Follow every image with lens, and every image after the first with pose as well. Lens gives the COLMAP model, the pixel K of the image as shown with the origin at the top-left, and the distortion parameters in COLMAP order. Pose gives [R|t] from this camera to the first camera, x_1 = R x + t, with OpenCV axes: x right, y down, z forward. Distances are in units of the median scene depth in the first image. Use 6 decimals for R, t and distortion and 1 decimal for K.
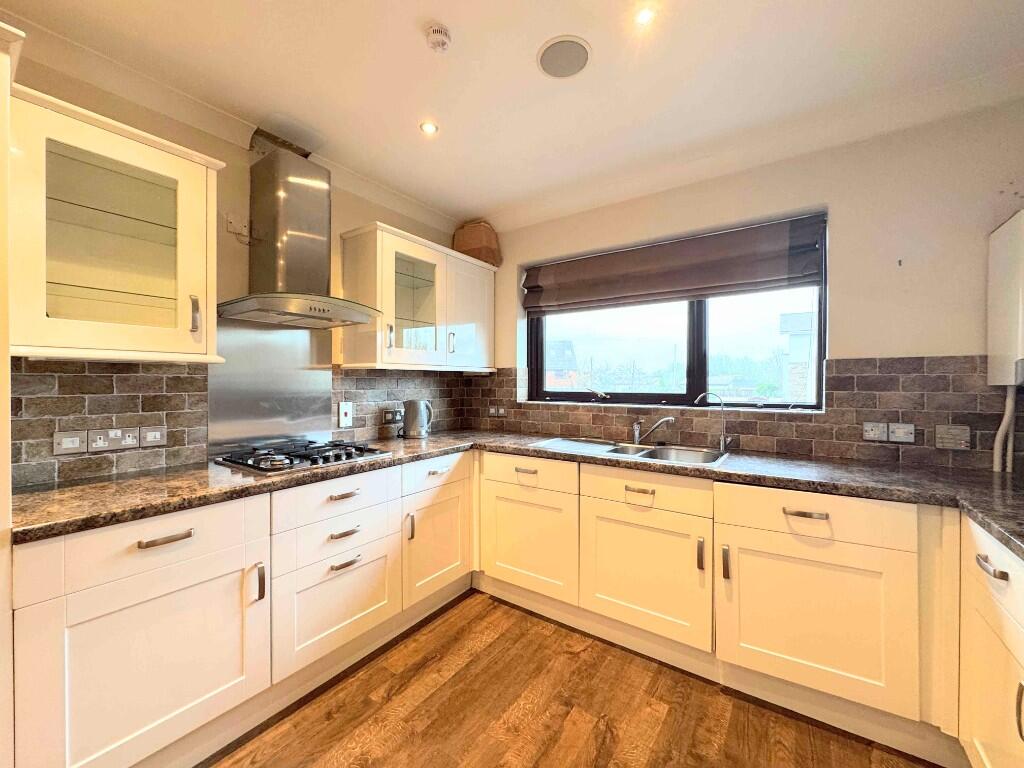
lens RADIAL K [[412.0, 0, 512.0], [0, 412.0, 384.0], [0, 0, 1]] dist [0.000110, 0.000035]
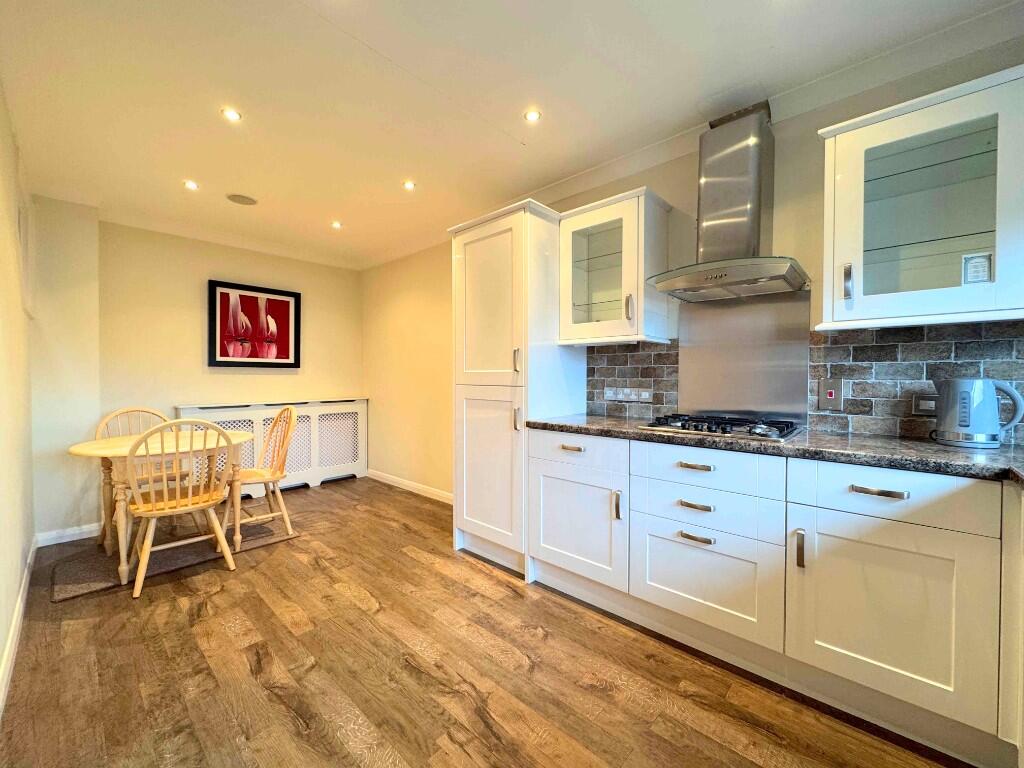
lens RADIAL K [[412.0, 0, 512.0], [0, 412.0, 384.0], [0, 0, 1]] dist [0.000110, 0.000035]
pose [[-0.133694, 0.016249, -0.990890, 0.642083], [-0.010026, 0.999792, 0.017747, 0.067826], [0.990972, 0.012307, -0.133503, 0.741840]]
